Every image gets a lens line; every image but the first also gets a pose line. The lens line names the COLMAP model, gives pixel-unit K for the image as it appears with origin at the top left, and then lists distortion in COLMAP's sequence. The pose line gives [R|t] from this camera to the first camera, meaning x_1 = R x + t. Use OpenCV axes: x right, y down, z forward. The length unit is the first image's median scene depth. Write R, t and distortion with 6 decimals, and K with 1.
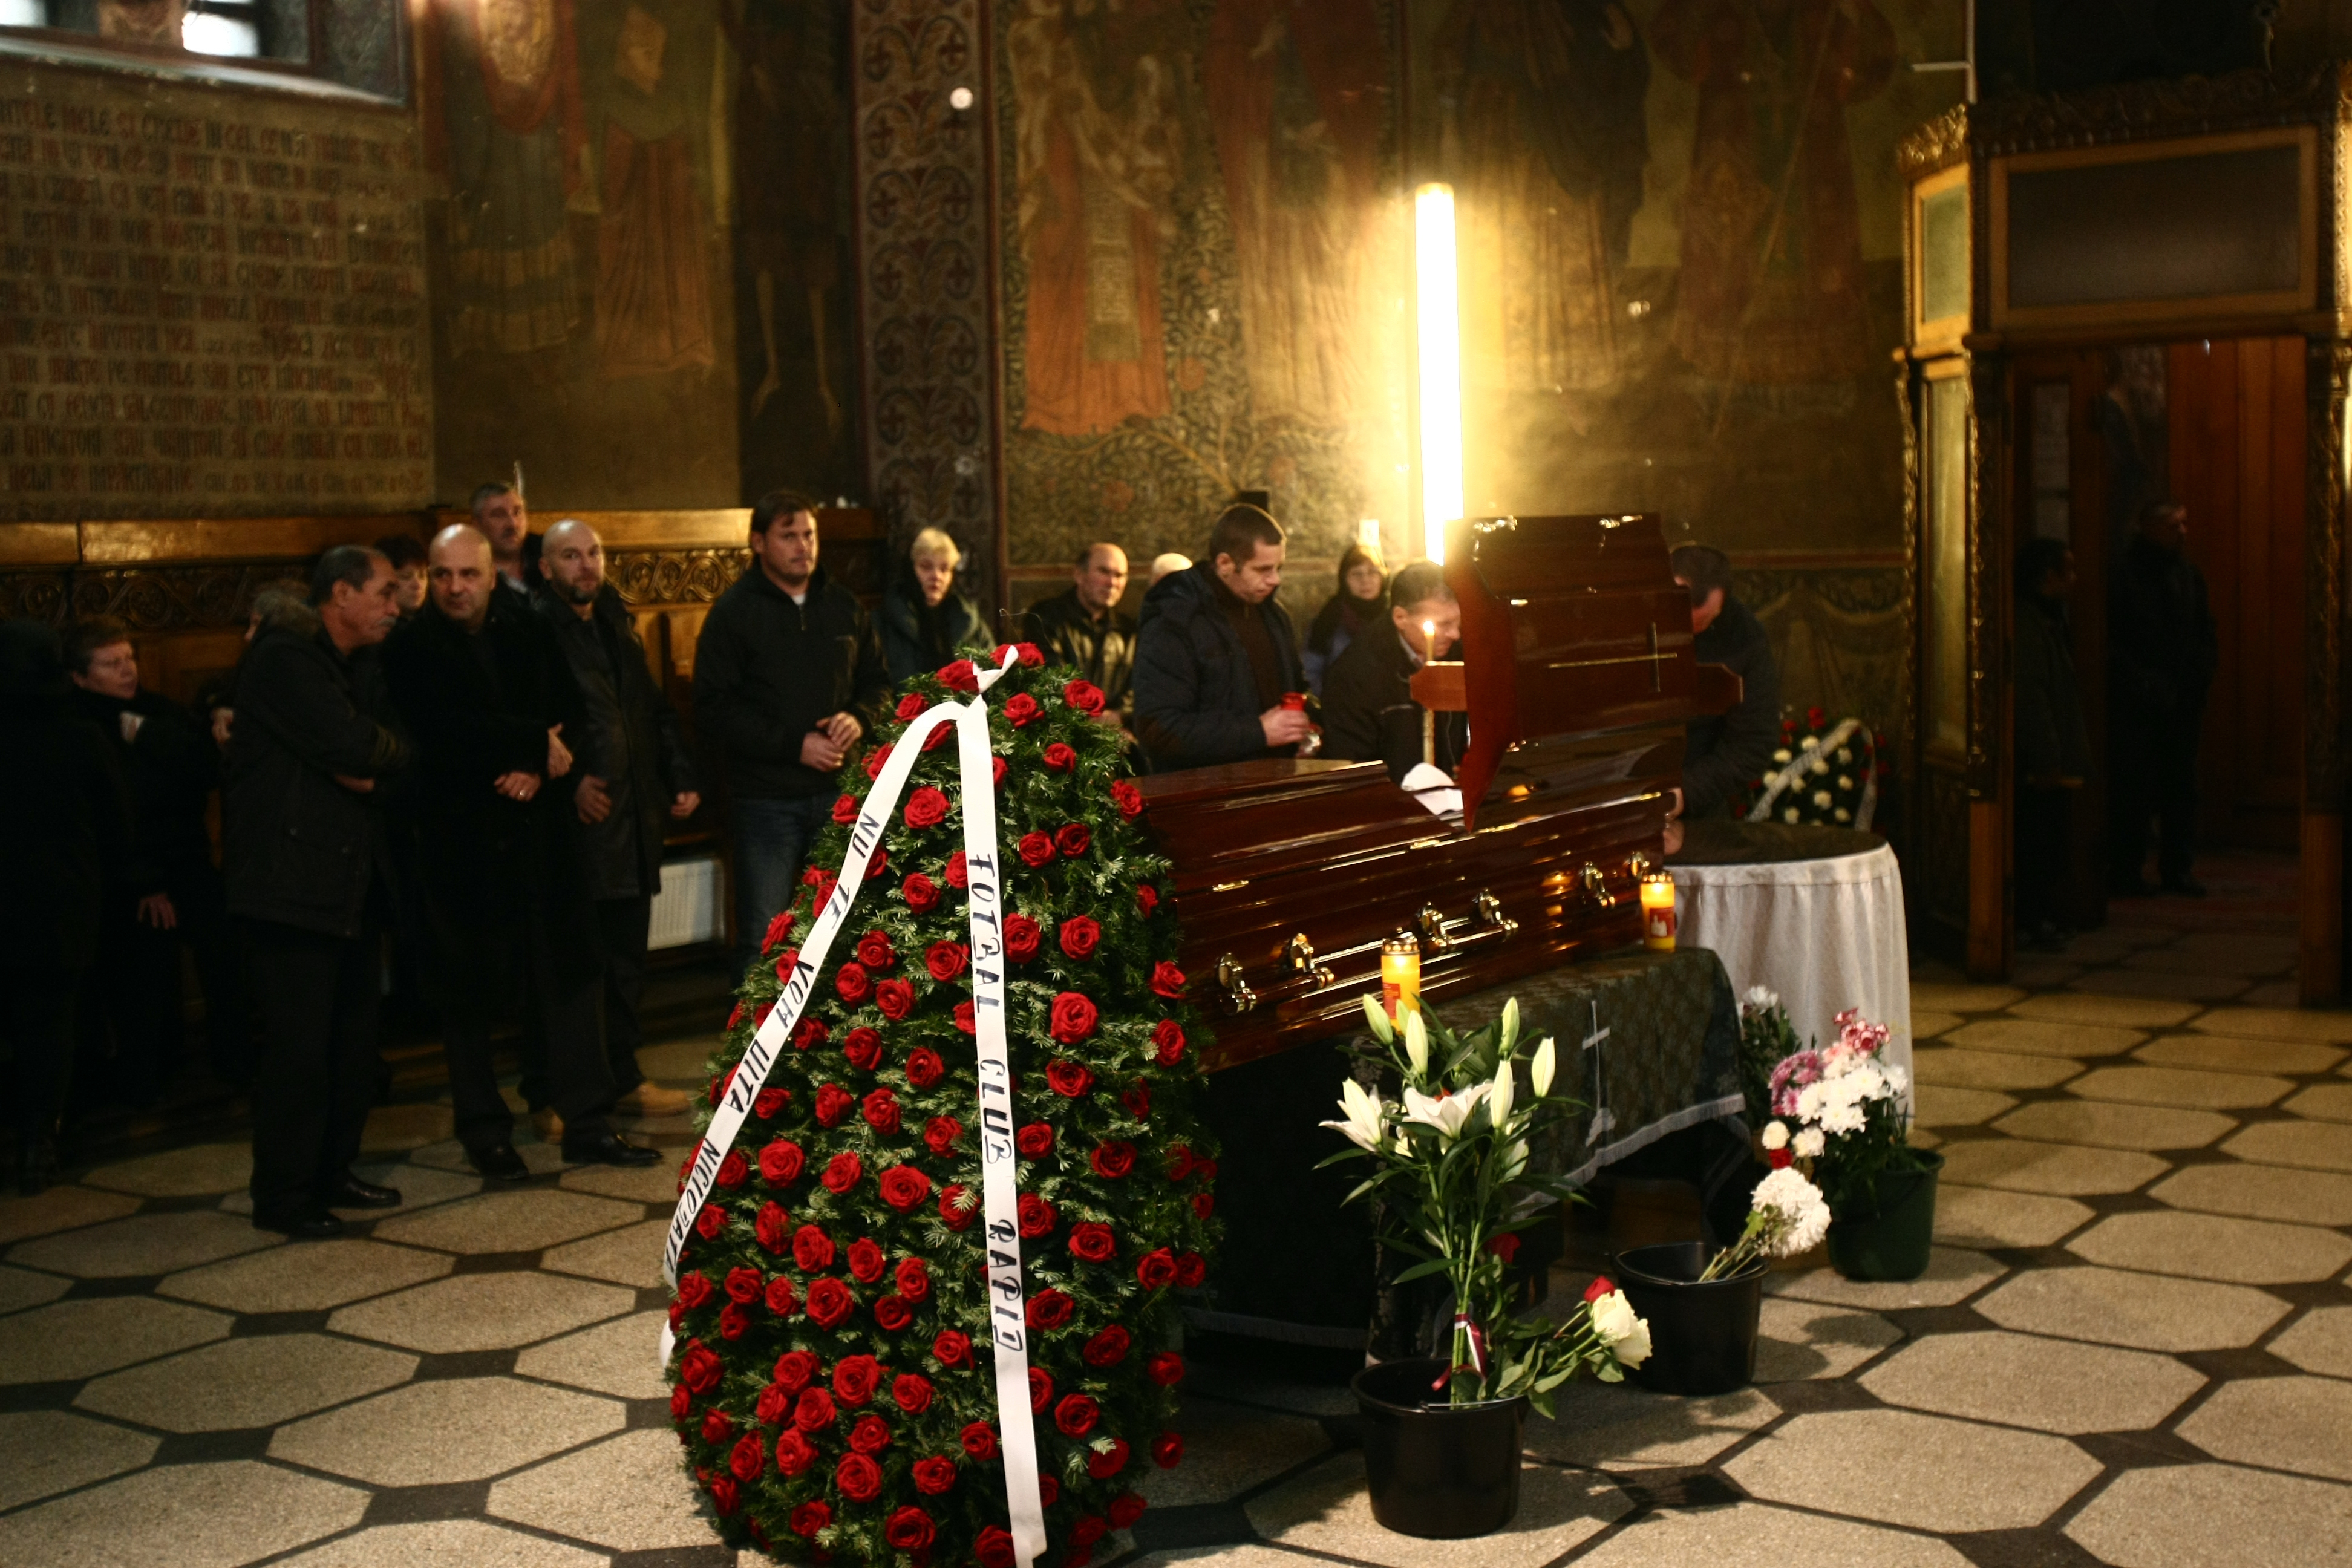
lens RADIAL K [[2847.5, 0, 1176.0], [0, 2847.5, 784.0], [0, 0, 1]] dist [-0.001065, -0.000894]
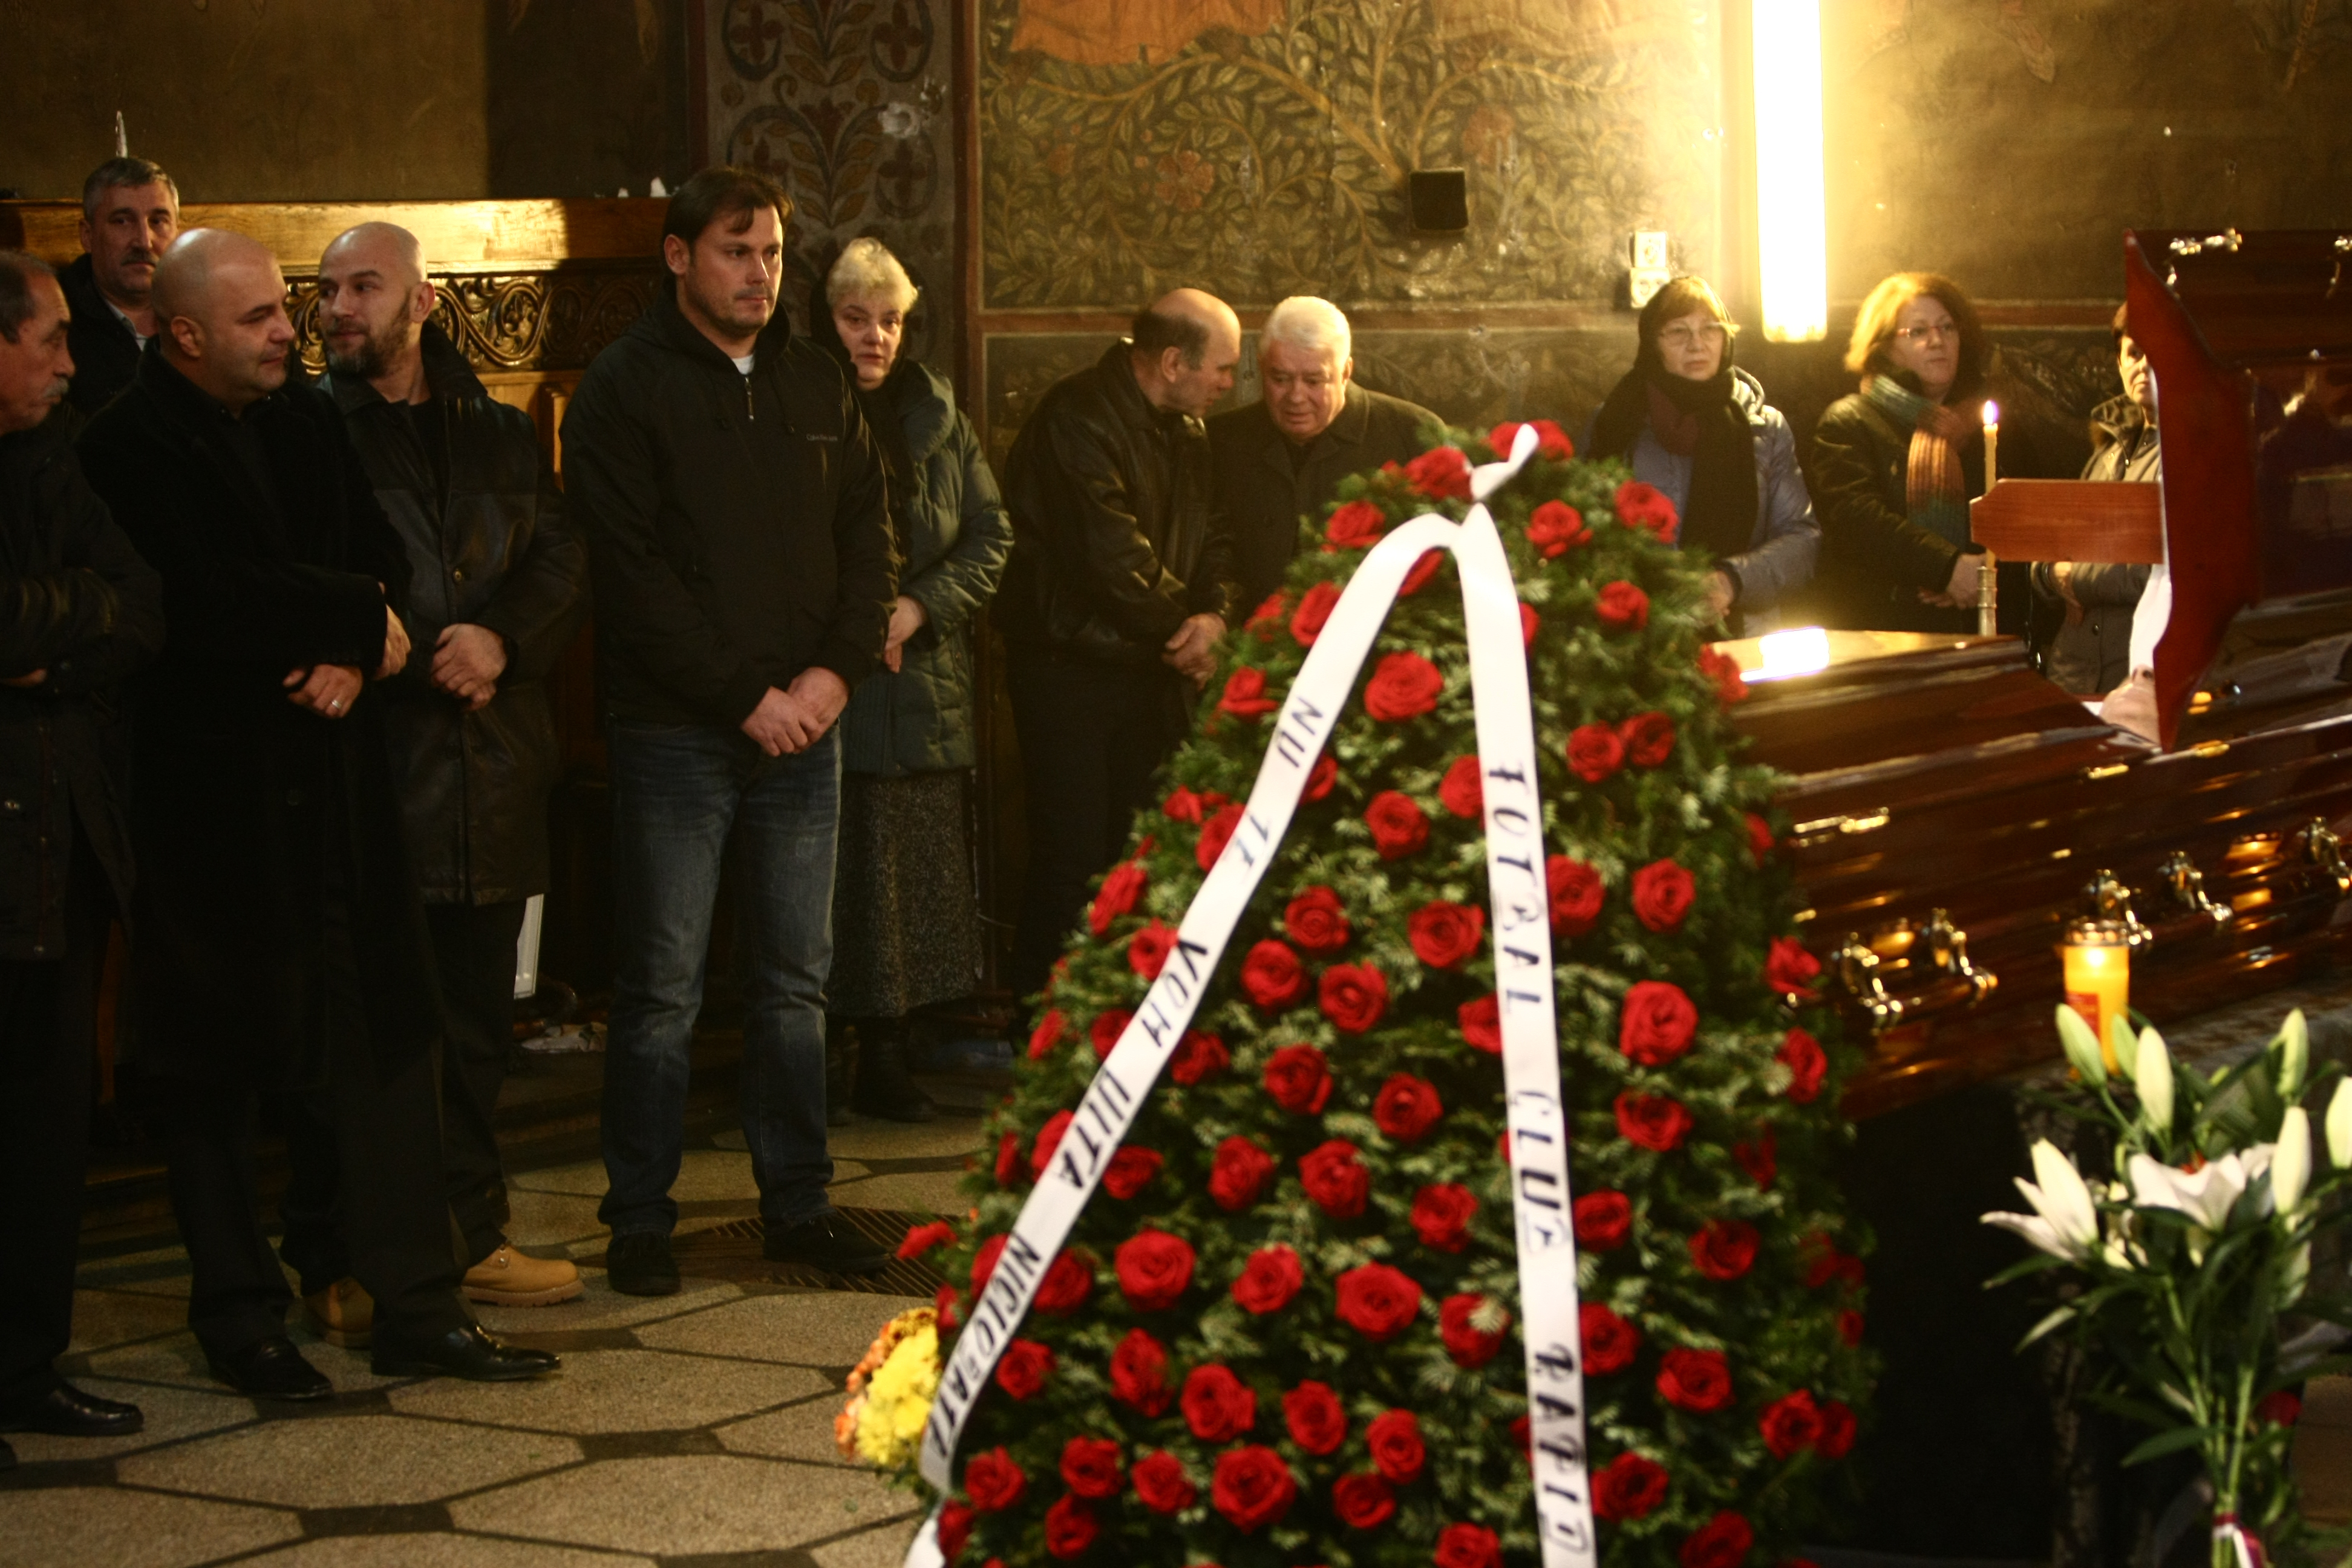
lens RADIAL K [[6156.1, 0, 1176.0], [0, 6156.1, 784.0], [0, 0, 1]] dist [-0.309994, 1.348209]
pose [[0.998152, 0.004299, 0.060613, -0.212323], [-0.004147, 0.999988, -0.002628, 0.032177], [-0.060624, 0.002372, 0.998158, -0.314838]]
